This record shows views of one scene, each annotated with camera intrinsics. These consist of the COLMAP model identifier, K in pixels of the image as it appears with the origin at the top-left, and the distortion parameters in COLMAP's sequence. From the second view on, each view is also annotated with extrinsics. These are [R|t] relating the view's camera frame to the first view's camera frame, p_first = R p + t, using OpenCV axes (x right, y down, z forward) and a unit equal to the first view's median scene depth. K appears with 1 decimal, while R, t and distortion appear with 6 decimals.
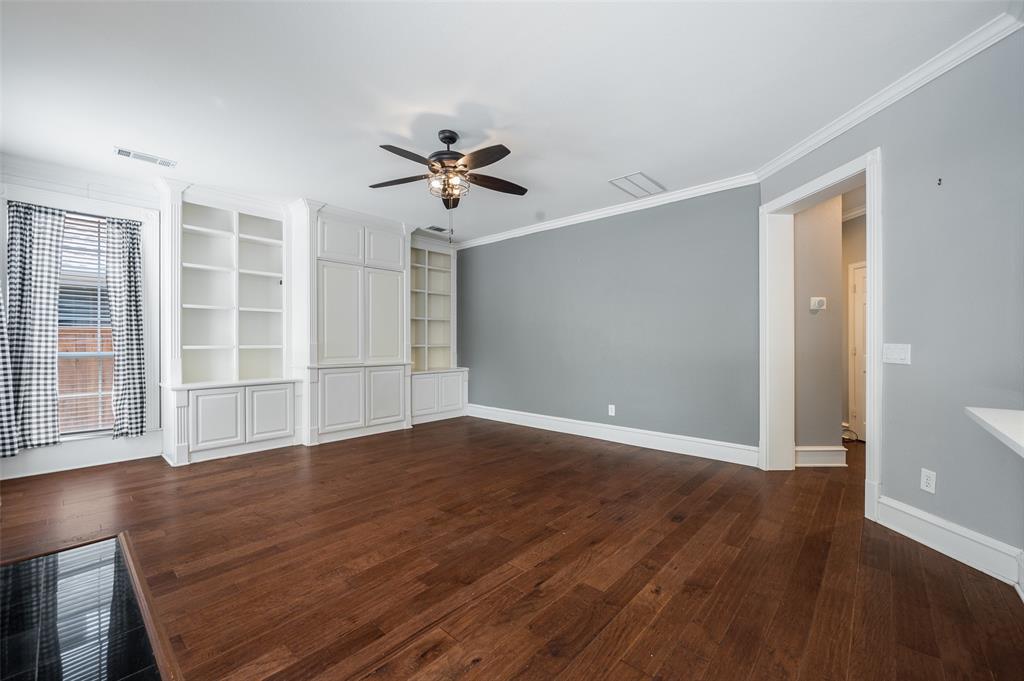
lens RADIAL K [[408.2, 0, 526.1], [0, 408.2, 341.6], [0, 0, 1]] dist [-0.006669, 0.000043]
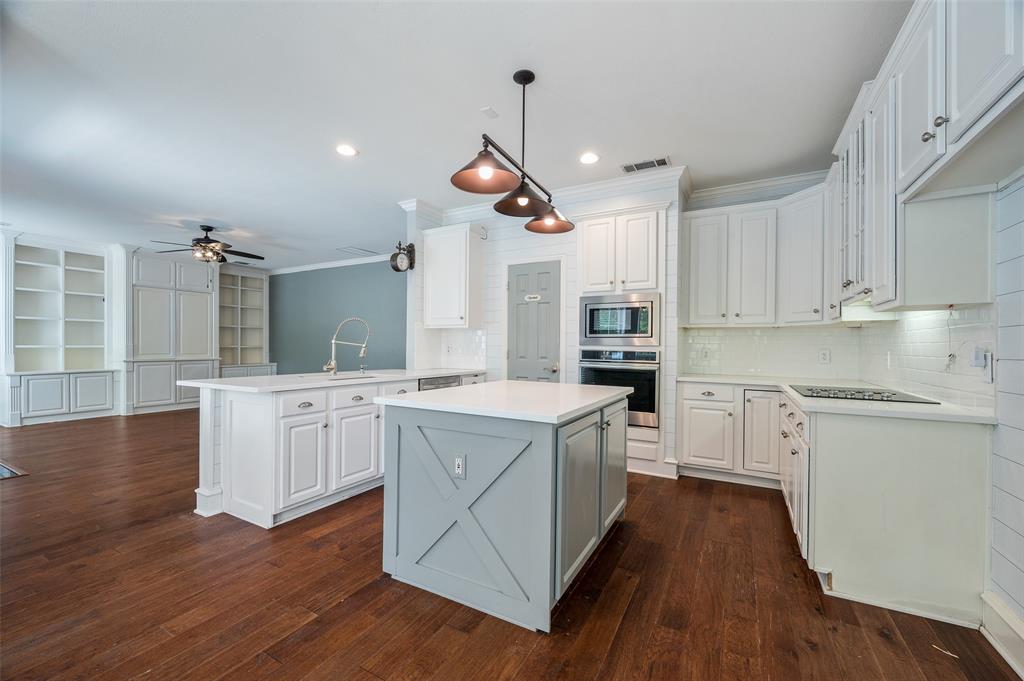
lens RADIAL K [[398.5, 0, 516.6], [0, 398.5, 346.4], [0, 0, 1]] dist [0.001099, 0.000648]
pose [[0.976789, 0.004861, 0.214151, 0.526511], [-0.005634, 0.999980, 0.003001, -0.000036], [-0.214132, -0.004138, 0.976796, -0.687068]]
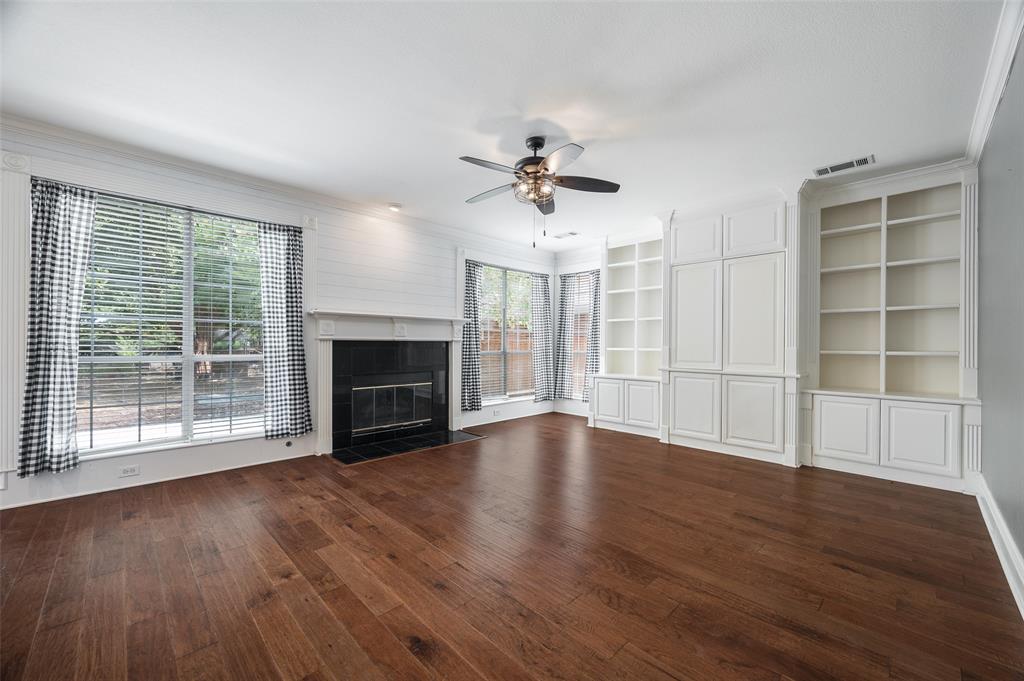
lens RADIAL K [[398.5, 0, 516.6], [0, 398.5, 346.4], [0, 0, 1]] dist [0.001099, 0.000648]
pose [[-0.068225, 0.003484, -0.997664, 0.559844], [-0.005206, 0.999979, 0.003848, 0.001220], [0.997656, 0.005456, -0.068206, 0.708632]]
